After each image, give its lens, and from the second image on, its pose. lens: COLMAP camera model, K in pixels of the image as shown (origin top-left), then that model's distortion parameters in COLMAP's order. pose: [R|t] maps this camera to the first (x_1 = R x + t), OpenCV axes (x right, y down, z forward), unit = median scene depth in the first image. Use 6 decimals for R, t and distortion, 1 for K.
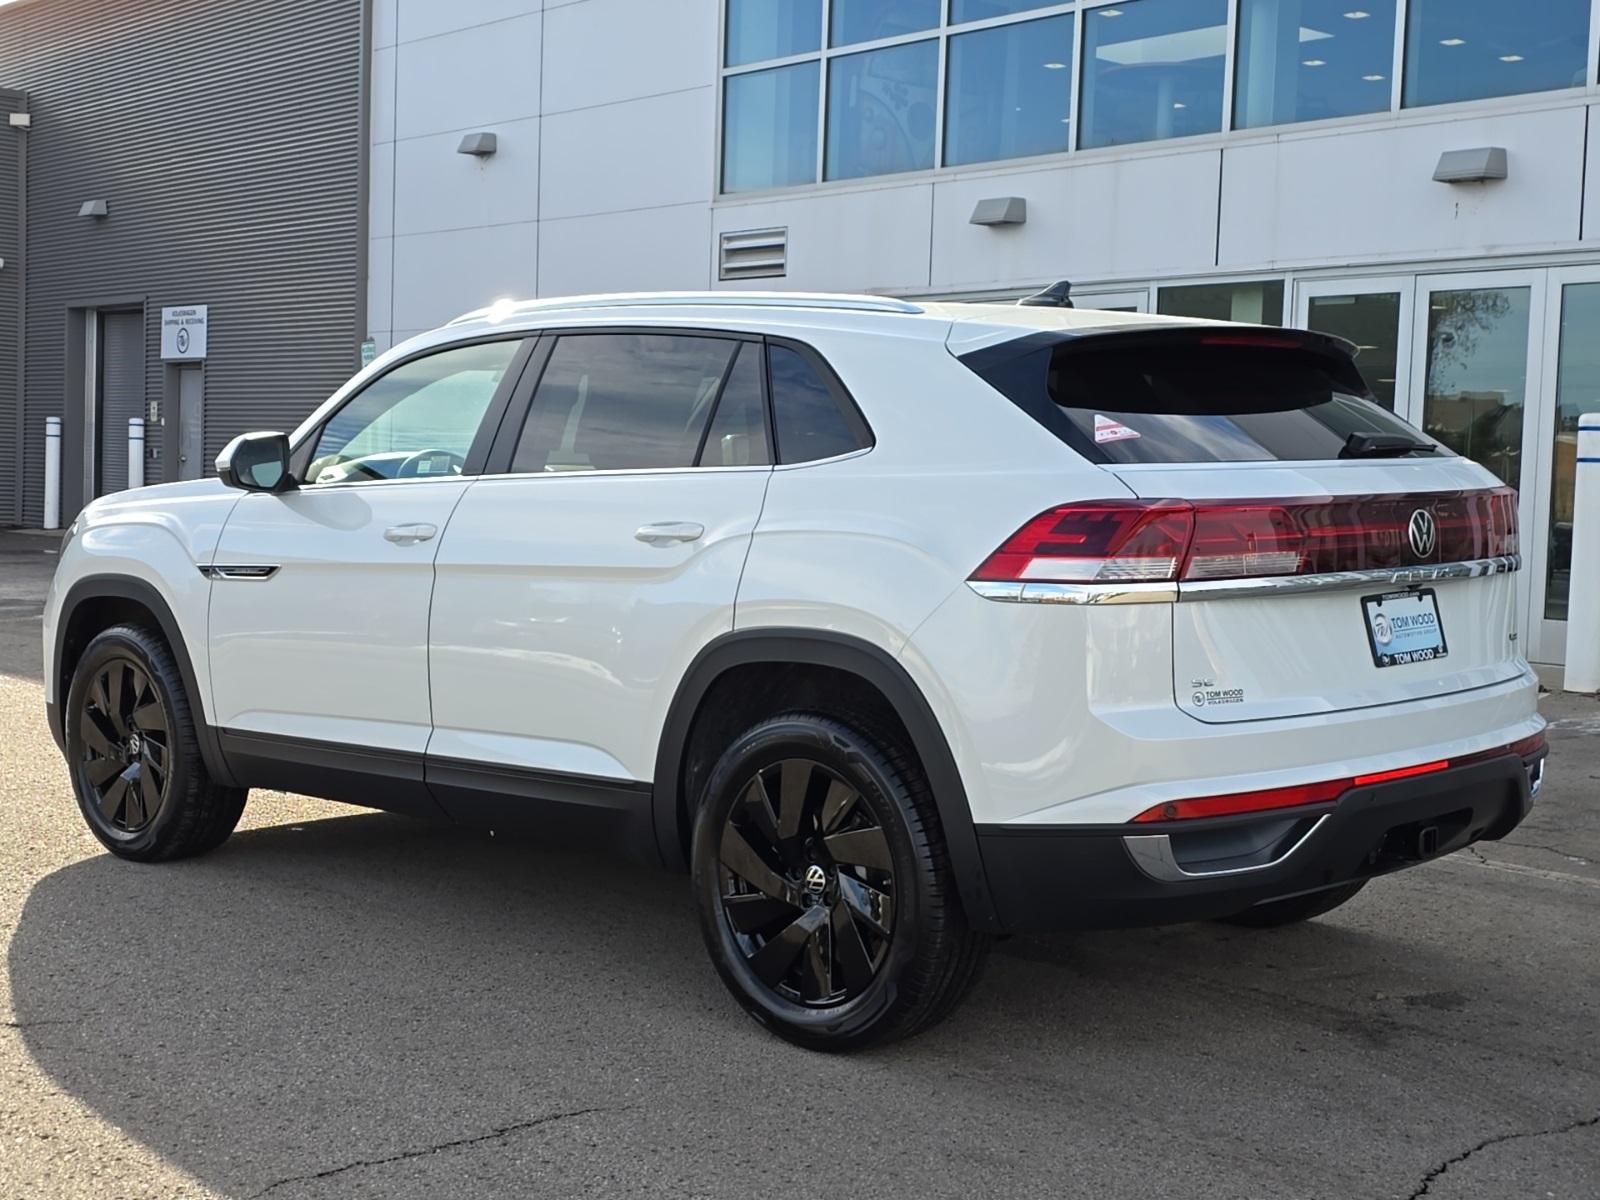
lens RADIAL K [[2194.9, 0, 791.8], [0, 2194.9, 573.3], [0, 0, 1]] dist [0.121033, -0.112215]
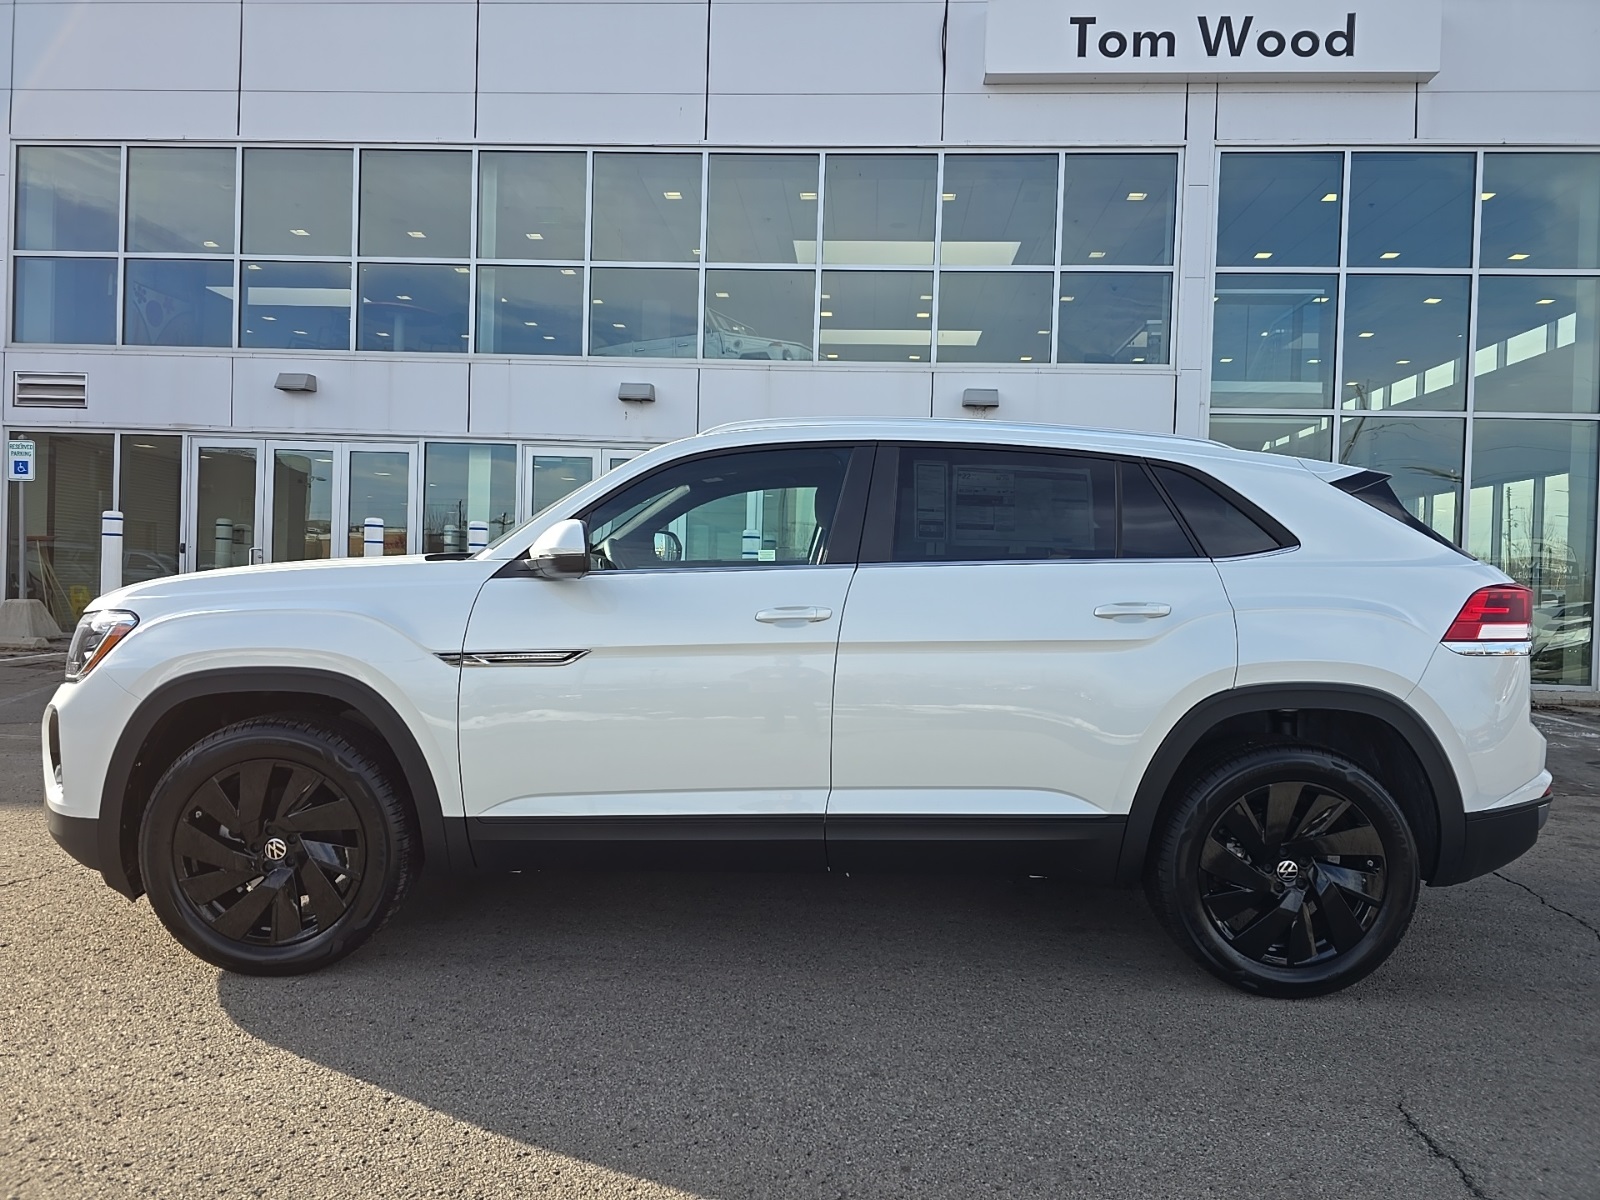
lens RADIAL K [[1093.3, 0, 695.1], [0, 1093.3, 546.8], [0, 0, 1]] dist [0.076076, -0.059790]
pose [[0.702803, 0.009685, 0.711319, -0.311502], [0.024690, 0.998973, -0.037997, -0.017157], [-0.710956, 0.044267, 0.701841, 0.333167]]
